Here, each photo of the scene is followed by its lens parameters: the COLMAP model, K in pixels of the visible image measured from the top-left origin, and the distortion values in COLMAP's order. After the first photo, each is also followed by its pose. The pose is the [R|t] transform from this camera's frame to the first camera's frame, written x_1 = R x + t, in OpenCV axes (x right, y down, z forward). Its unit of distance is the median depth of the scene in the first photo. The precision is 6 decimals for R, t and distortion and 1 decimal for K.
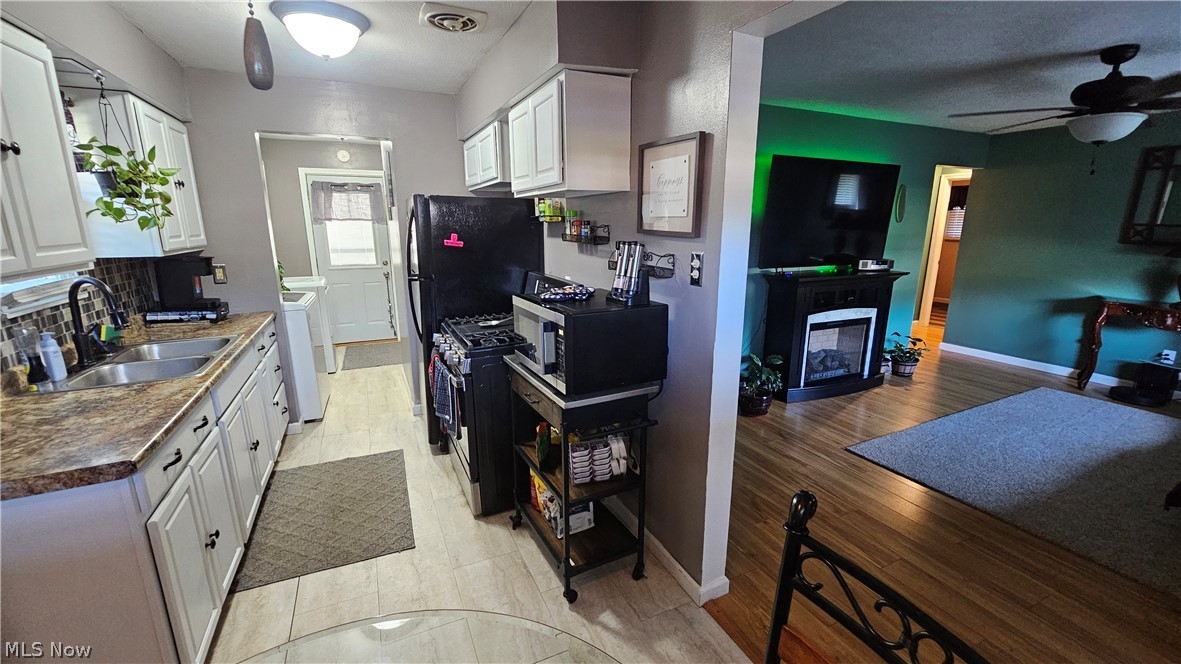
lens RADIAL K [[479.7, 0, 594.8], [0, 479.7, 336.3], [0, 0, 1]] dist [-0.007179, -0.000156]
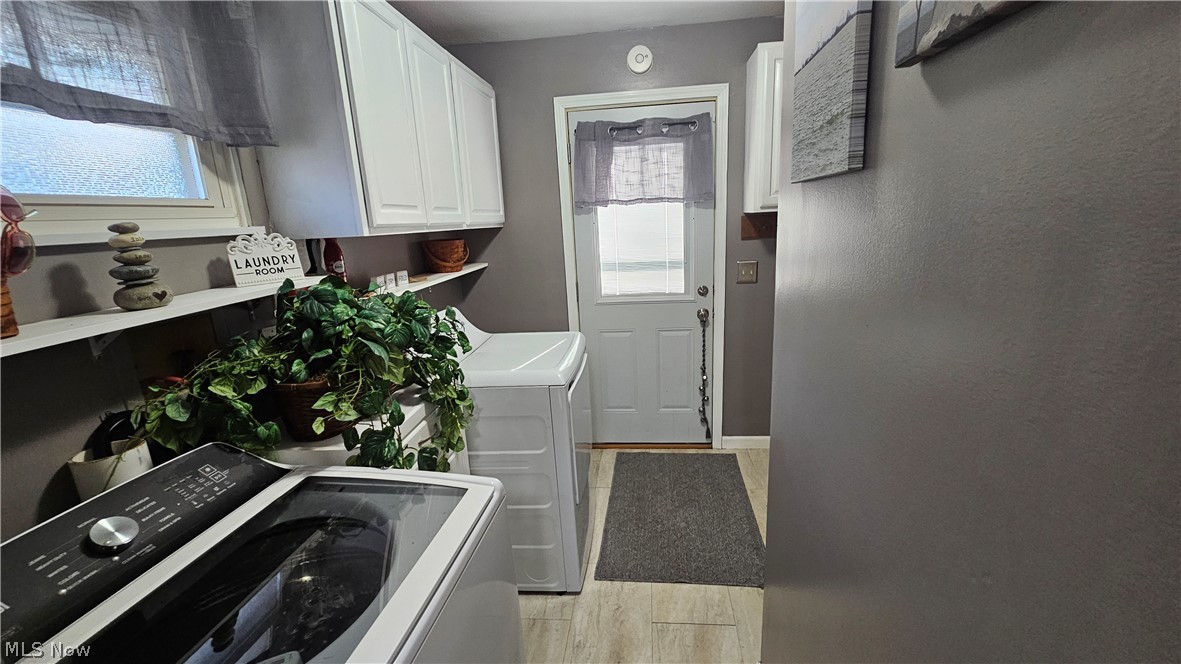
lens RADIAL K [[479.7, 0, 591.2], [0, 479.7, 337.1], [0, 0, 1]] dist [-0.007179, -0.000156]
pose [[0.847269, 0.085801, -0.524189, -0.941982], [-0.072260, 0.996311, 0.046282, -0.409062], [0.526227, -0.001335, 0.850343, 1.825400]]
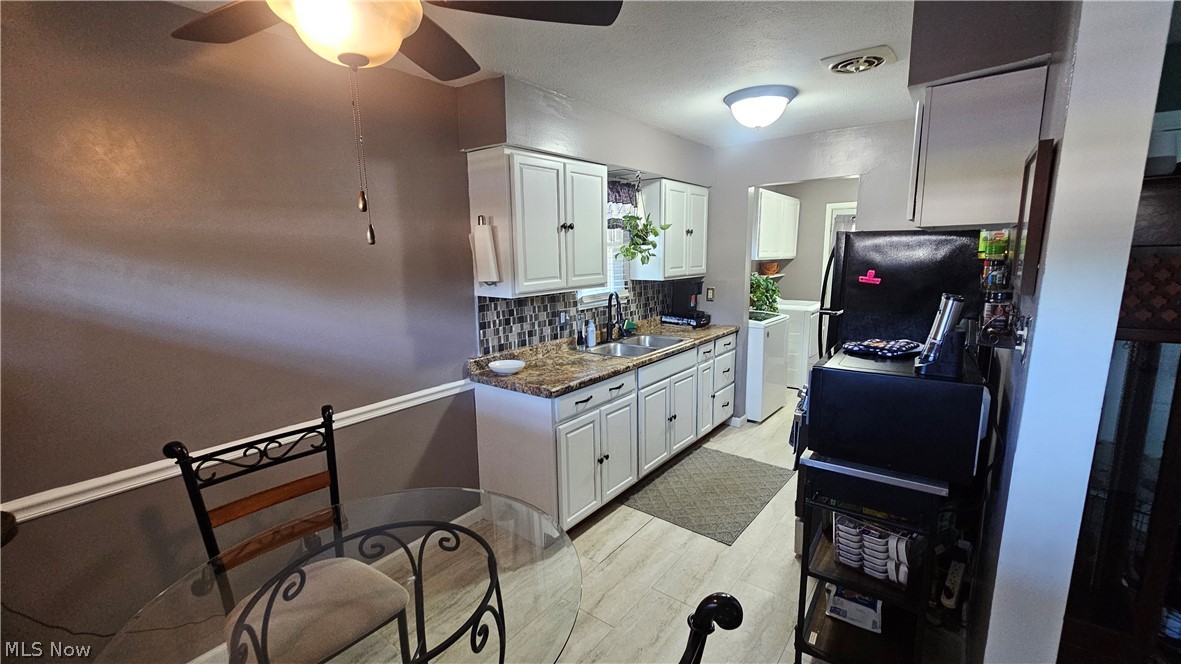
lens RADIAL K [[479.7, 0, 597.9], [0, 479.7, 336.6], [0, 0, 1]] dist [-0.007179, -0.000156]
pose [[0.452363, 0.148281, -0.879421, 0.498816], [-0.189603, 0.979529, 0.067632, -0.074125], [0.871446, 0.136146, 0.471217, 0.156174]]
